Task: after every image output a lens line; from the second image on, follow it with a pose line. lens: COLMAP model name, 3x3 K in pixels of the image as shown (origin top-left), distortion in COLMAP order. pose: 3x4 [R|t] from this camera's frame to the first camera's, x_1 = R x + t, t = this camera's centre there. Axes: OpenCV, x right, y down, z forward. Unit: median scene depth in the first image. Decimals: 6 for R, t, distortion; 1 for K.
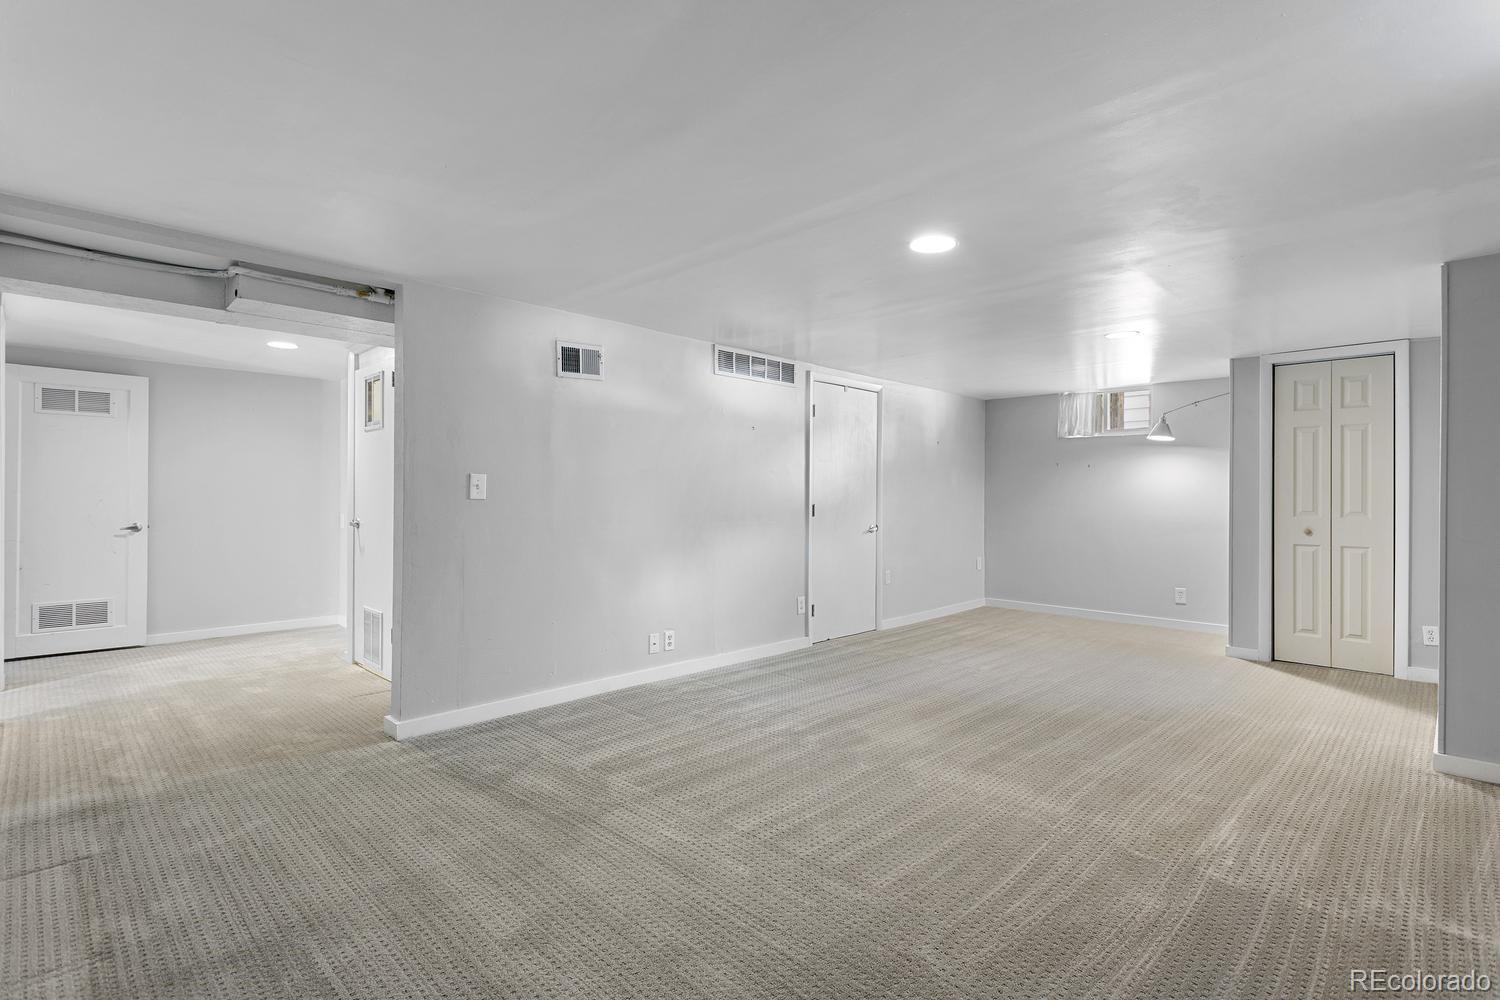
lens RADIAL K [[720.2, 0, 749.5], [0, 720.2, 494.2], [0, 0, 1]] dist [0.002891, 0.001482]
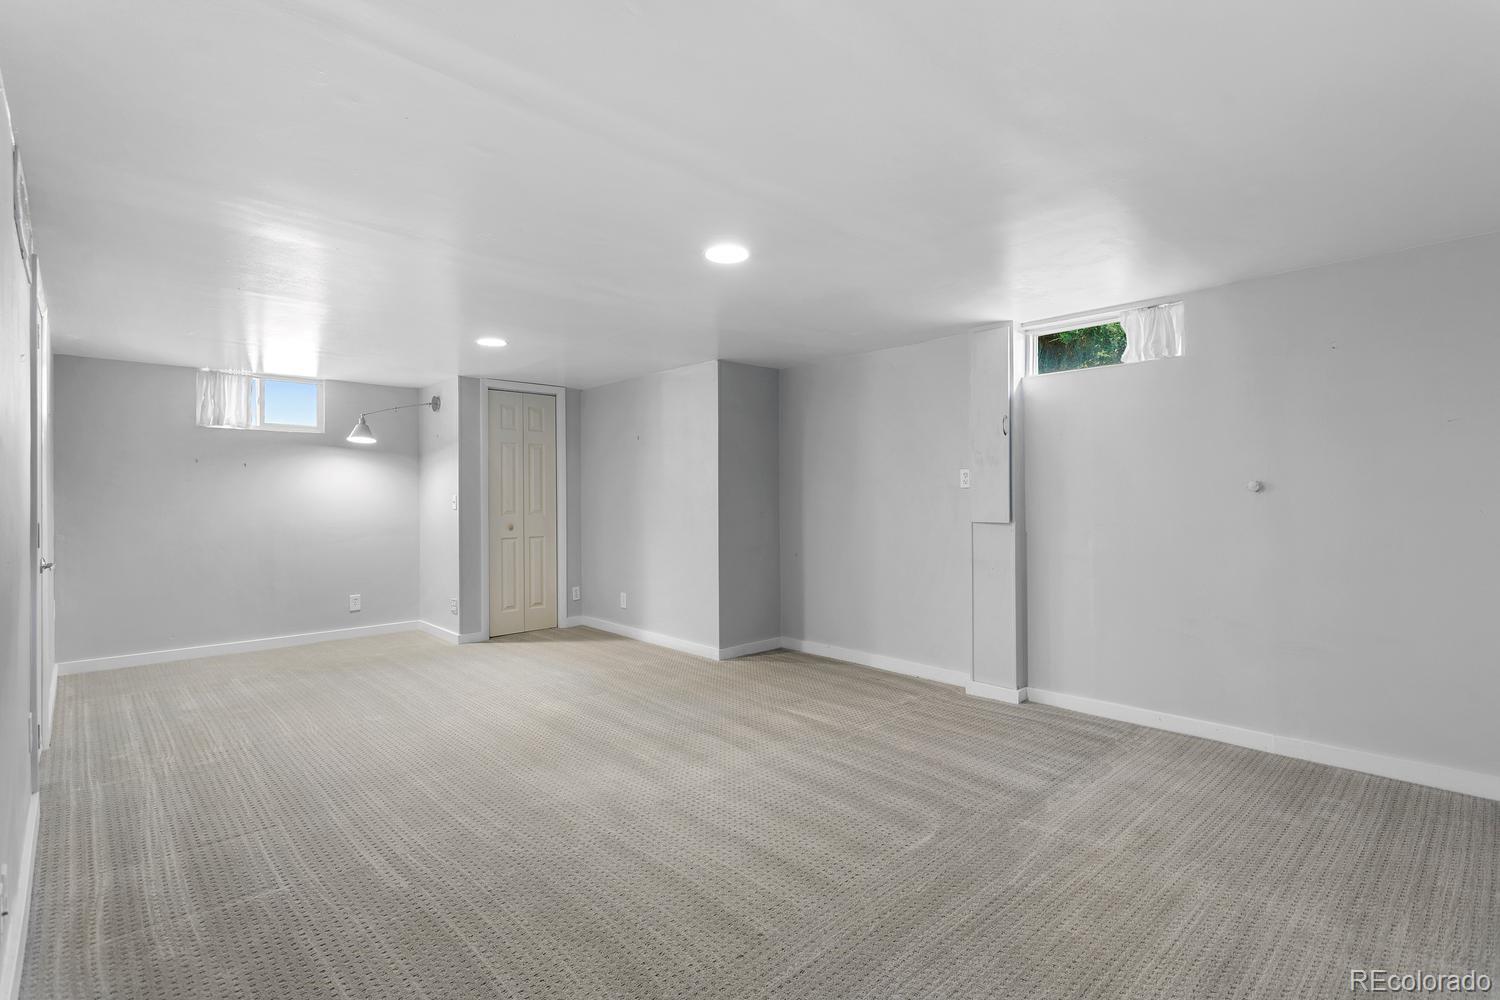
lens RADIAL K [[720.2, 0, 750.6], [0, 720.2, 499.5], [0, 0, 1]] dist [0.002891, 0.001482]
pose [[0.026847, -0.010016, 0.999589, -0.448535], [0.008244, 0.999918, 0.009798, -0.004573], [-0.999606, 0.007978, 0.026927, 0.547568]]
